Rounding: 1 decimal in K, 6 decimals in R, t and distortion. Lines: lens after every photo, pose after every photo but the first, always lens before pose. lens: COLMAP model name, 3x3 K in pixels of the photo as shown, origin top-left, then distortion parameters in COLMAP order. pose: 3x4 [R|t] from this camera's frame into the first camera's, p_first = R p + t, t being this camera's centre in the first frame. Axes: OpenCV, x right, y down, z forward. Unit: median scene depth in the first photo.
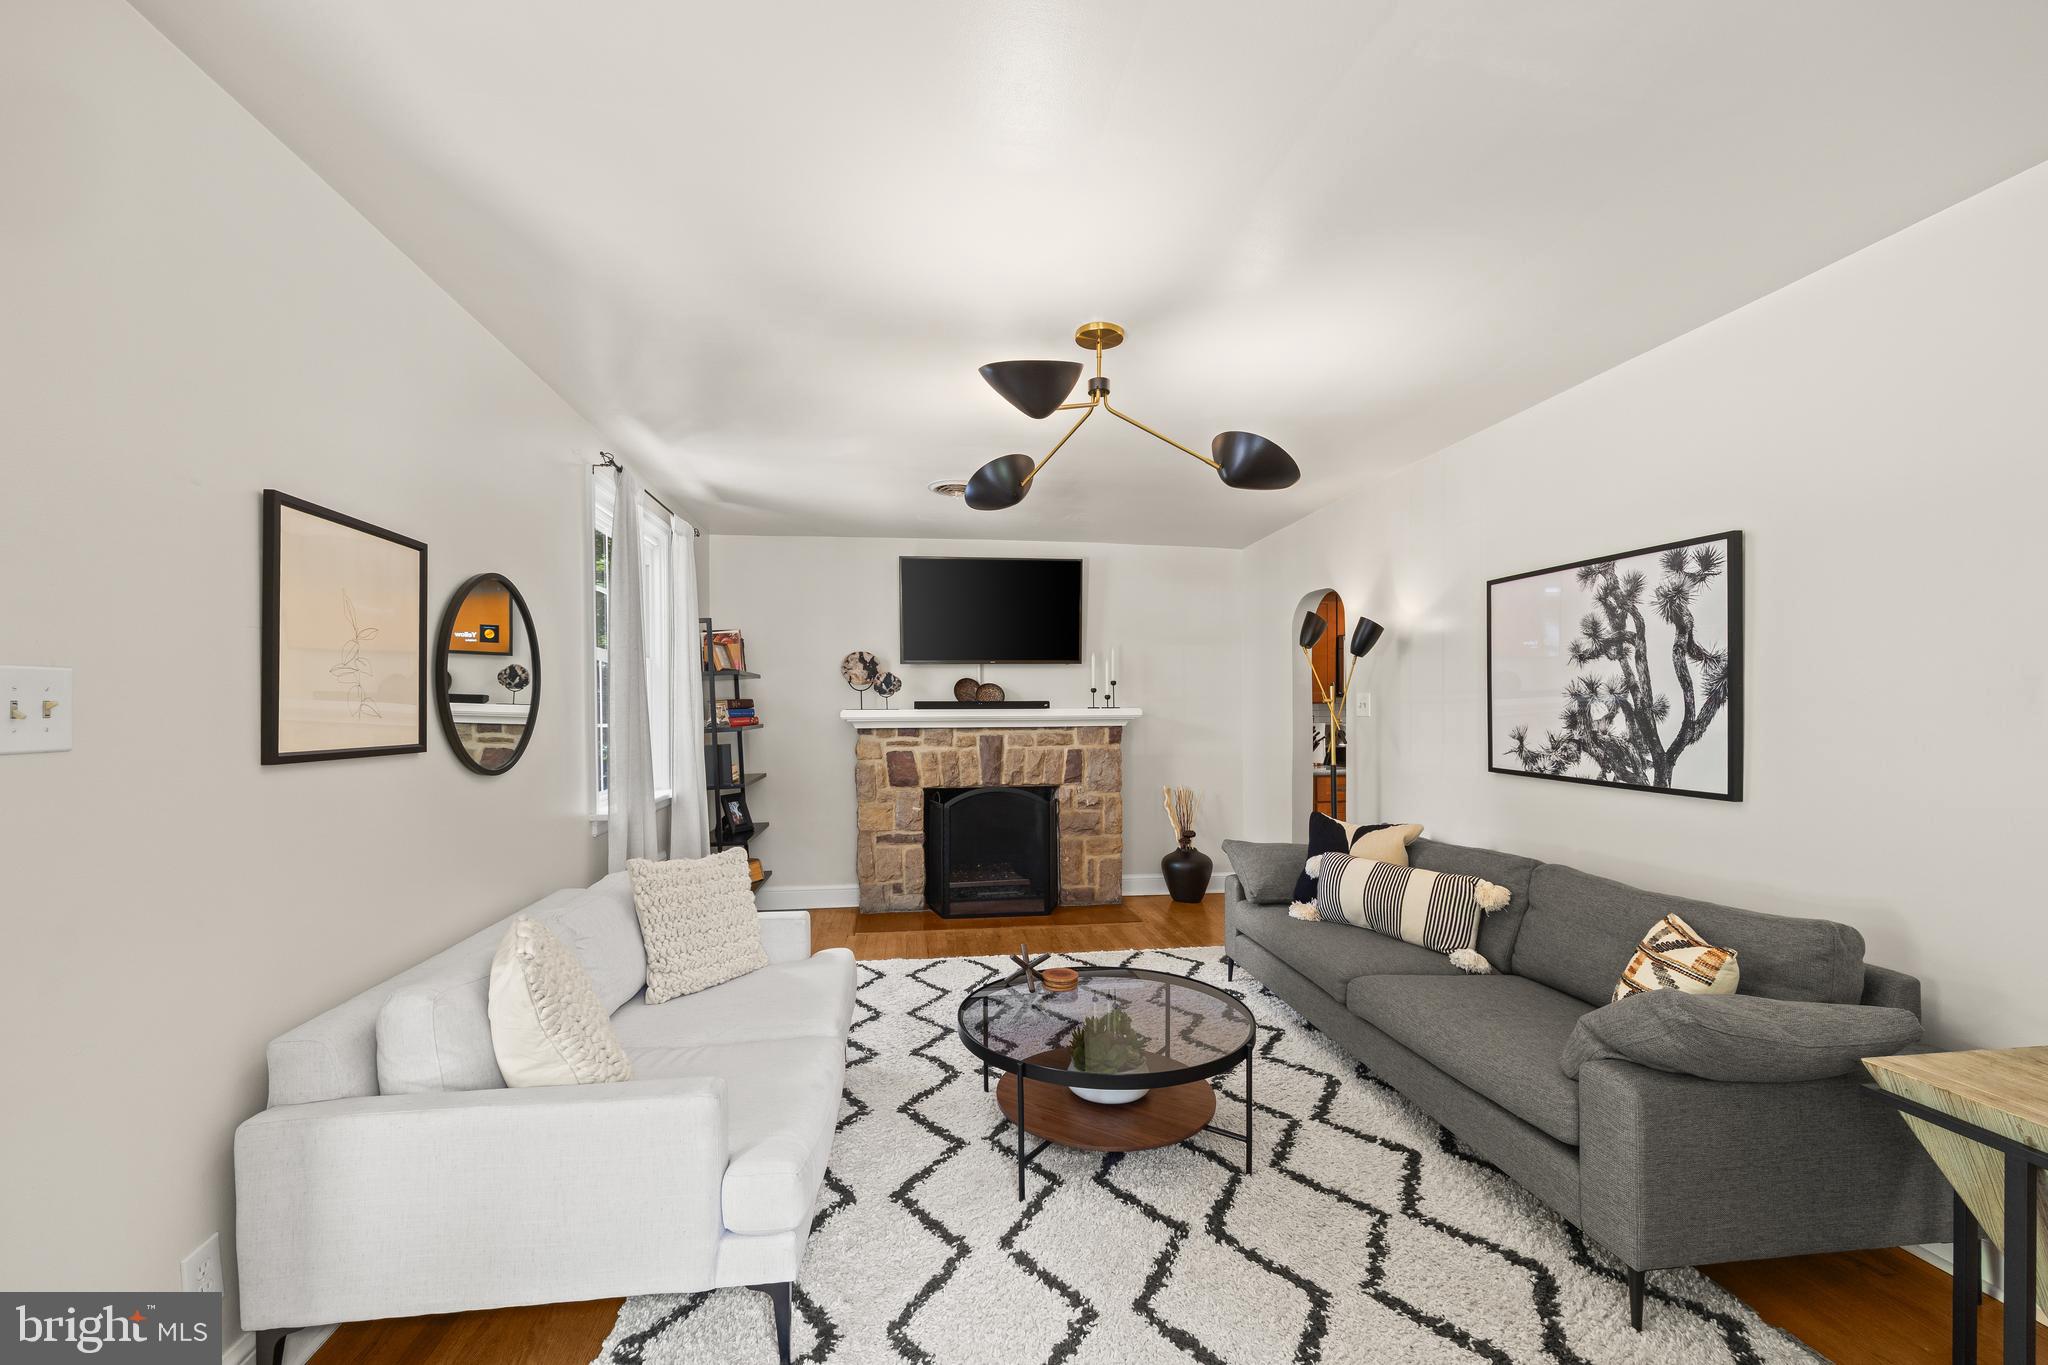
lens RADIAL K [[832.9, 0, 1027.5], [0, 832.9, 711.8], [0, 0, 1]] dist [0.001792, 0.000260]
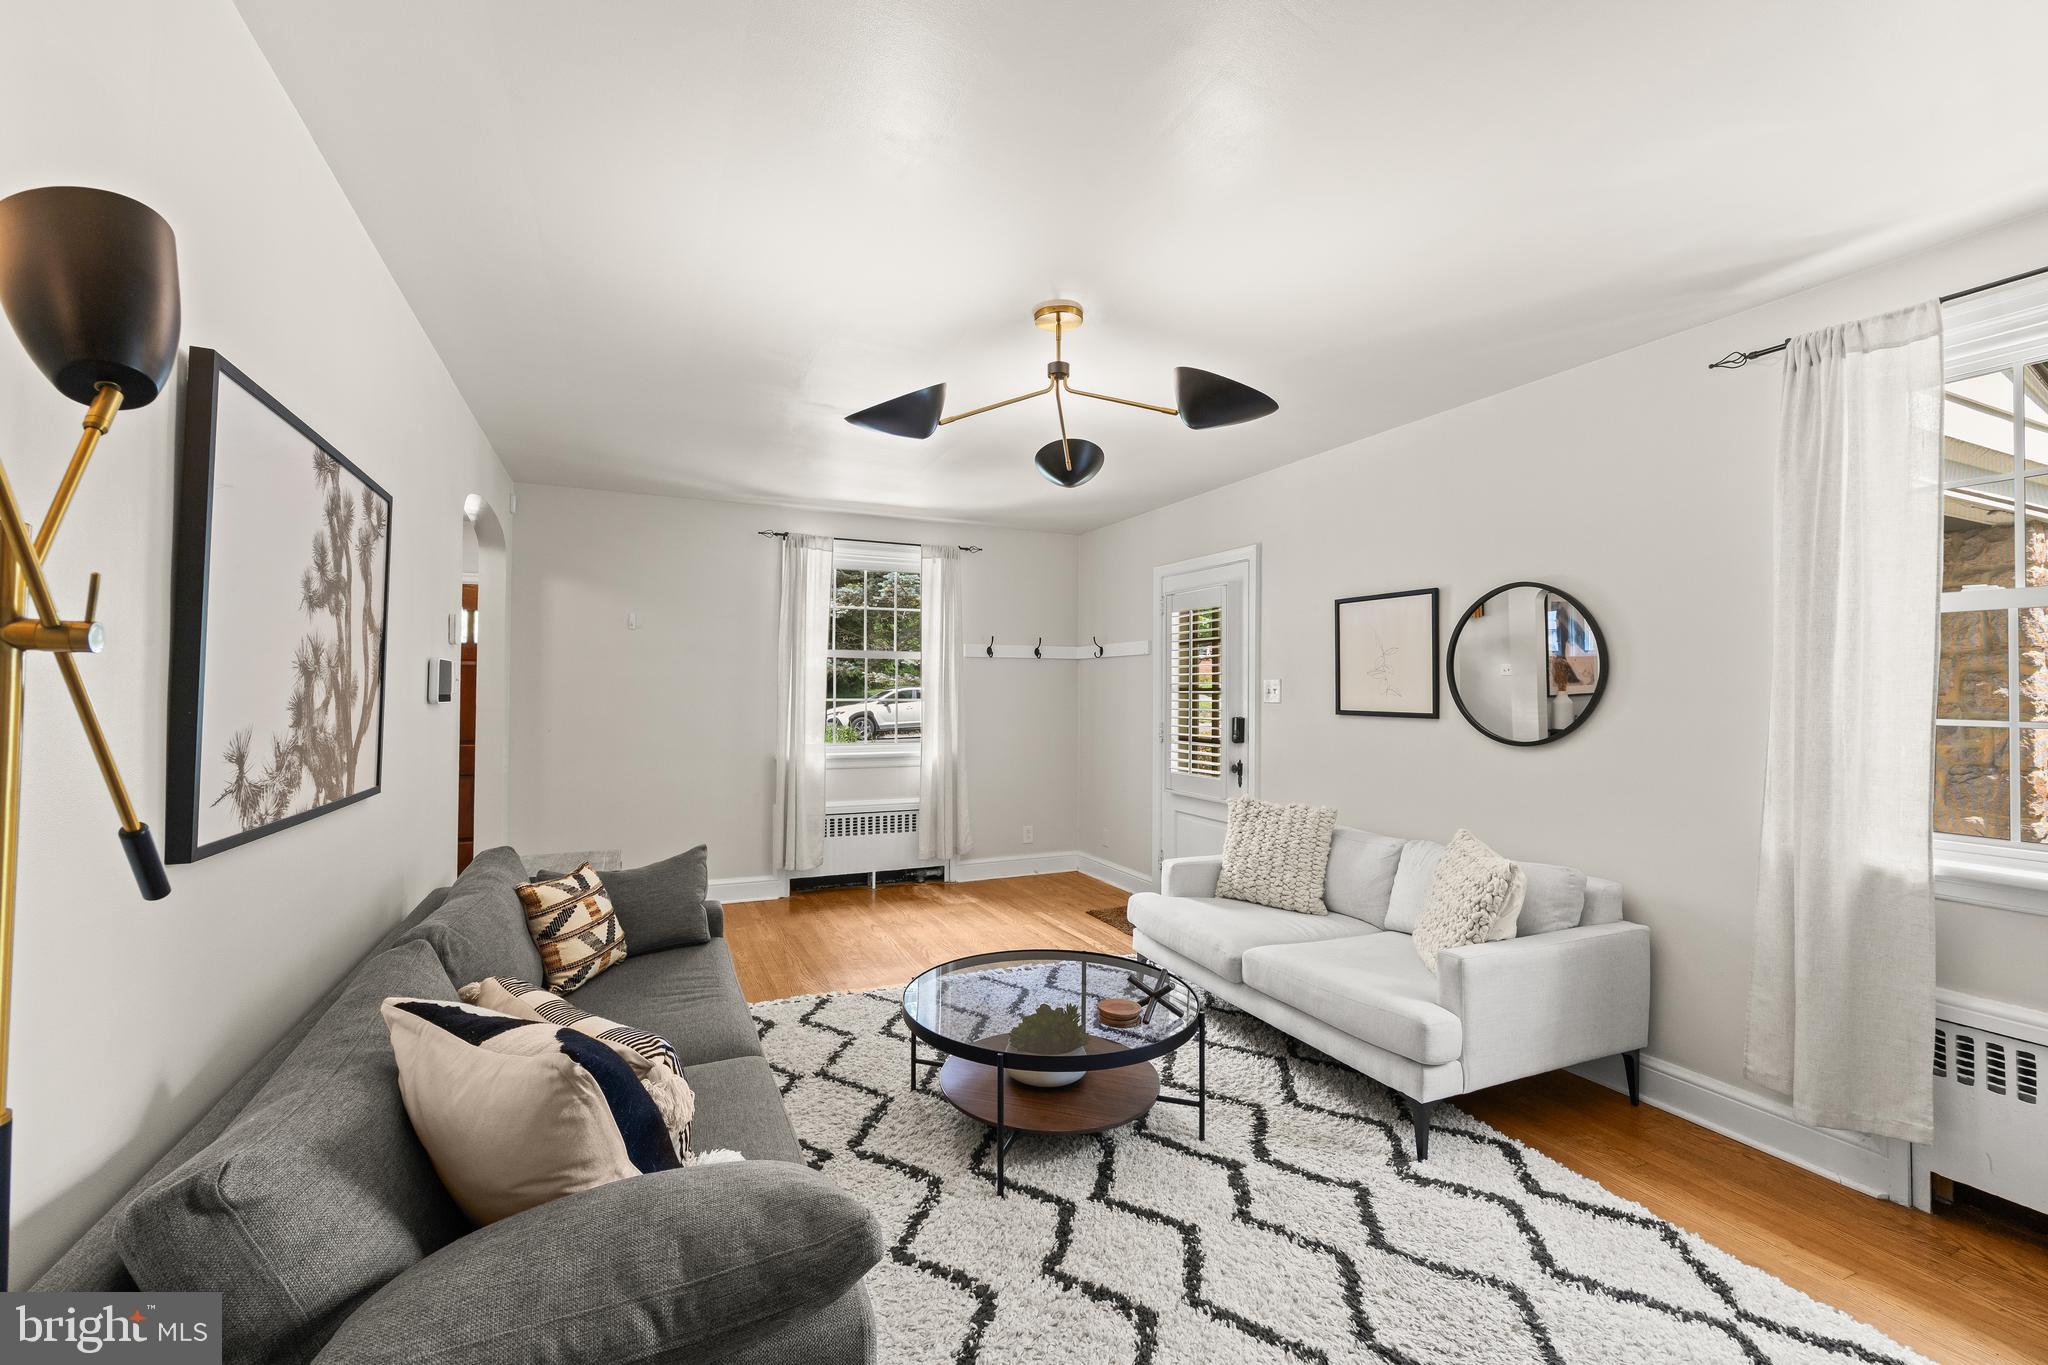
lens RADIAL K [[795.4, 0, 965.9], [0, 795.4, 681.5], [0, 0, 1]] dist [0.000254, -0.000024]
pose [[-0.974153, -0.004152, -0.225852, 0.196567], [-0.002824, 0.999977, -0.006203, -0.004378], [0.225873, -0.005405, -0.974142, 0.922109]]
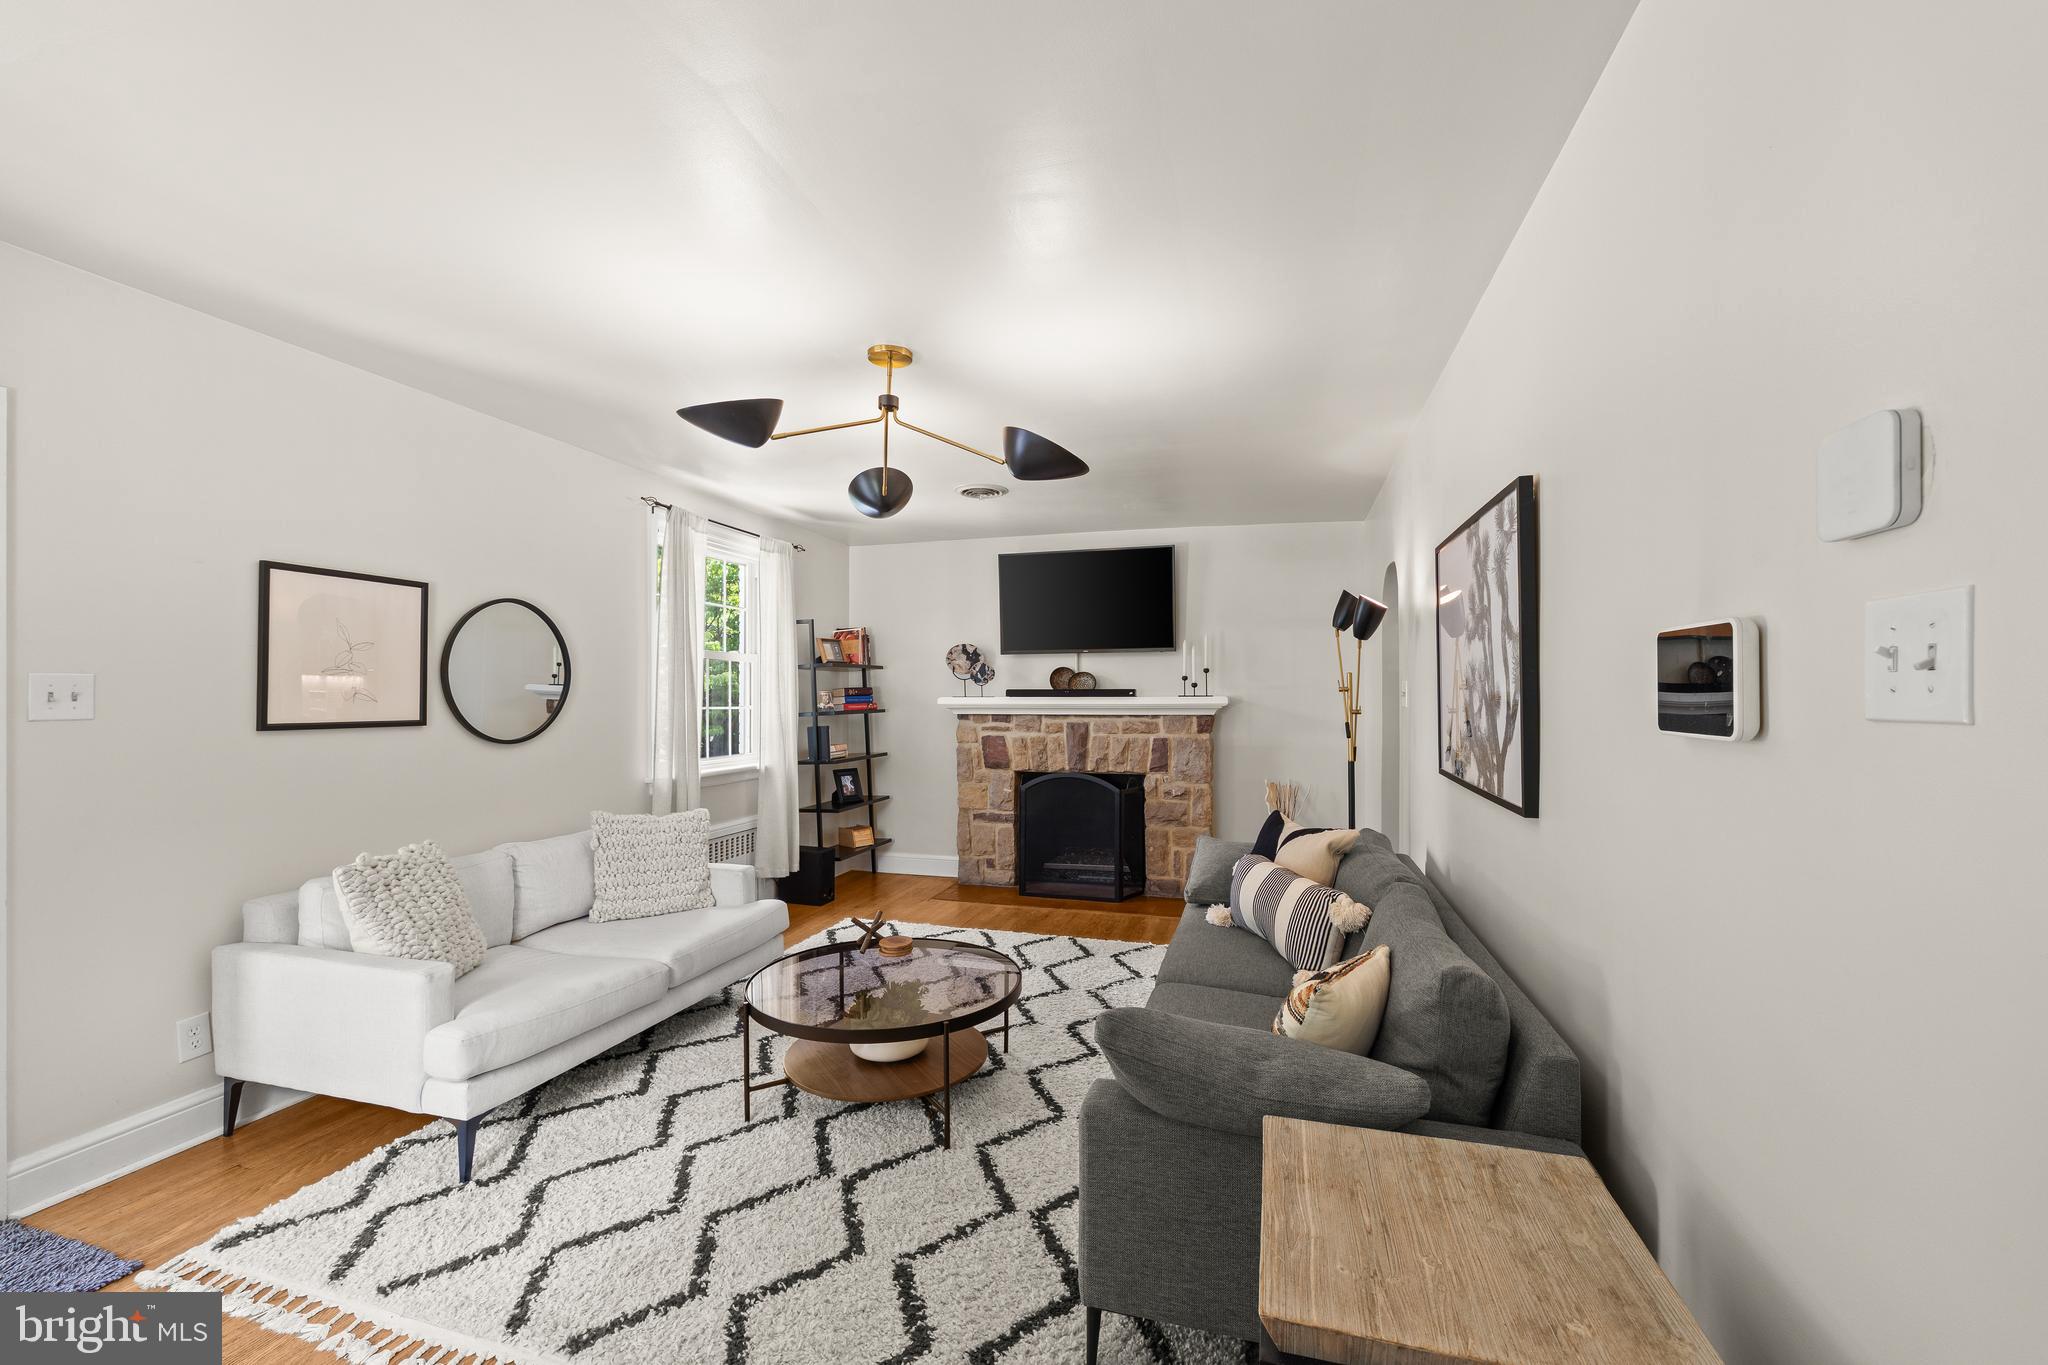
lens RADIAL K [[838.3, 0, 1055.0], [0, 838.3, 691.3], [0, 0, 1]] dist [0.000956, 0.000117]
pose [[0.915664, 0.001309, -0.401941, 0.353736], [-0.004682, 0.999962, -0.007410, -0.002483], [0.401916, 0.008667, 0.915635, 0.041050]]
